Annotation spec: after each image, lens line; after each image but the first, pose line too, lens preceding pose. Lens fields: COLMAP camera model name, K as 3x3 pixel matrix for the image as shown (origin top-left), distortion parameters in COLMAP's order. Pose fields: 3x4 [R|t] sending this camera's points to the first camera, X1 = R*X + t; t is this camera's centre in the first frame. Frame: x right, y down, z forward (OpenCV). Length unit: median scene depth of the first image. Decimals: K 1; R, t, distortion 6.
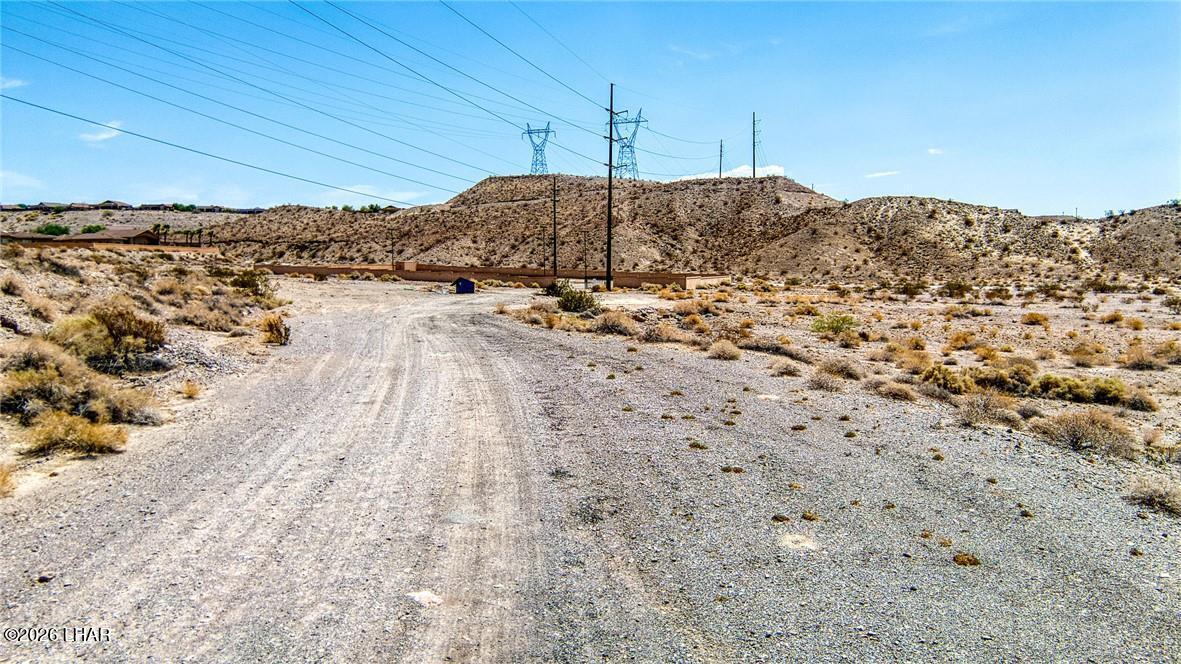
lens RADIAL K [[828.1, 0, 590.5], [0, 828.1, 332.0], [0, 0, 1]] dist [0.076304, -0.083508]
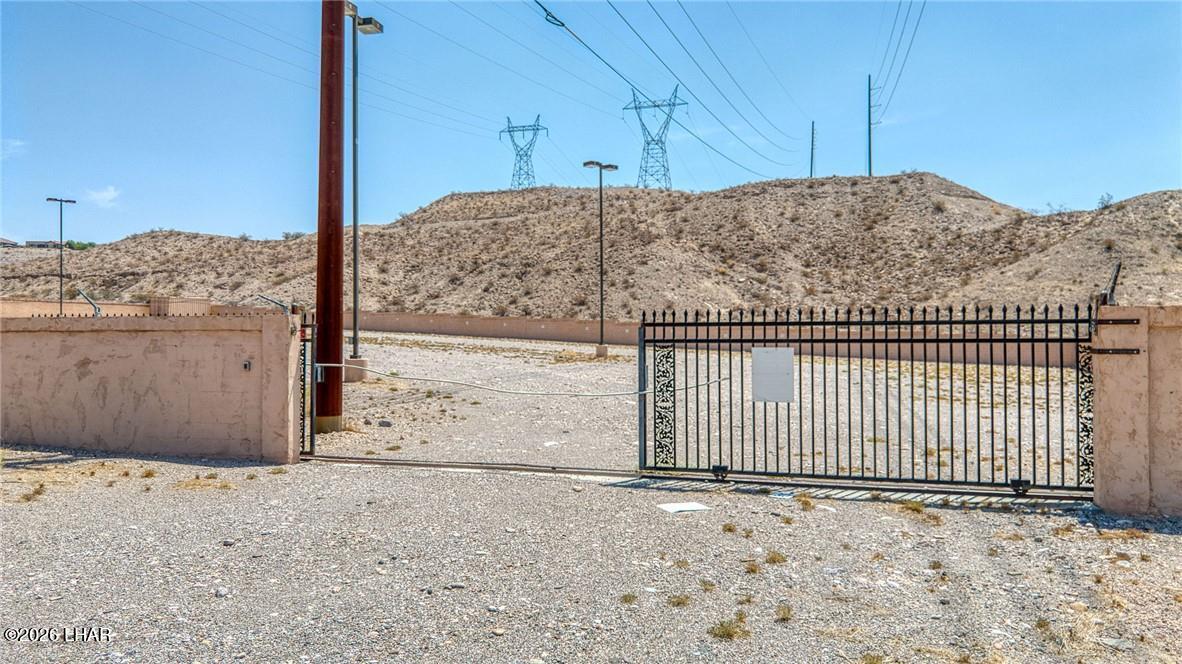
lens RADIAL K [[828.8, 0, 591.0], [0, 828.8, 332.0], [0, 0, 1]] dist [0.076304, -0.083508]
pose [[0.999880, 0.015472, -0.000124, -0.005097], [-0.015436, 0.996927, -0.076803, -0.027481], [-0.001065, 0.076796, 0.997046, 0.426825]]
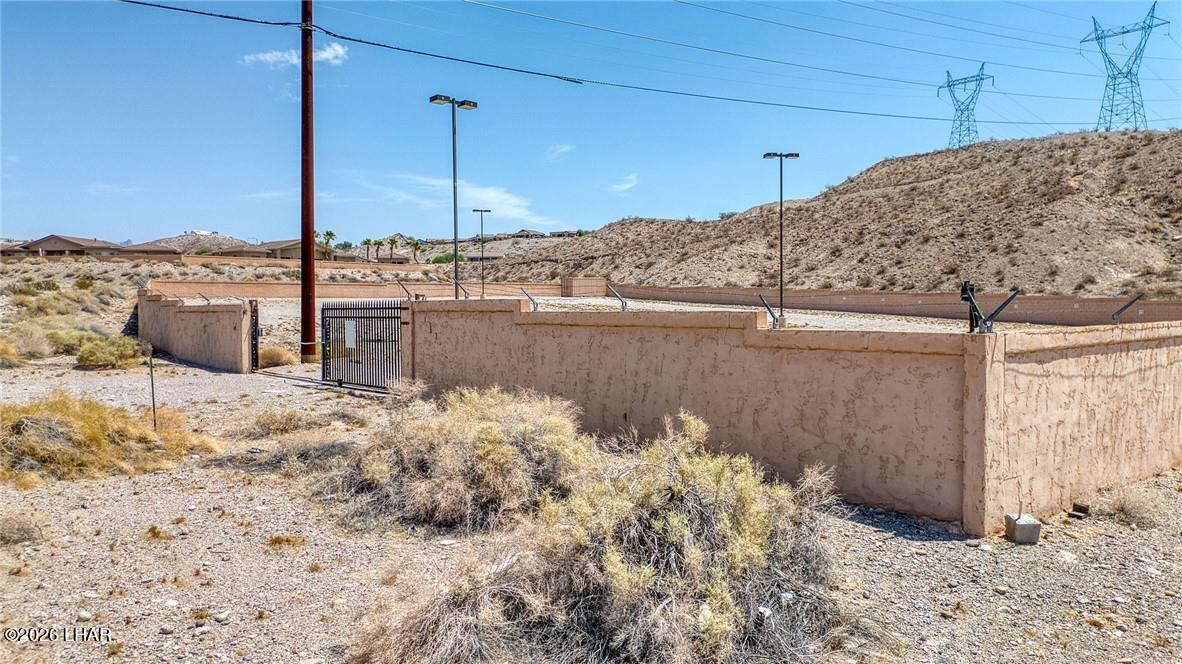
lens RADIAL K [[825.2, 0, 591.0], [0, 825.2, 332.0], [0, 0, 1]] dist [0.064894, -0.080027]
pose [[0.845274, 0.025376, -0.533731, 0.054713], [-0.044611, 0.998736, -0.023166, -0.027984], [0.532468, 0.043392, 0.845337, 0.414280]]
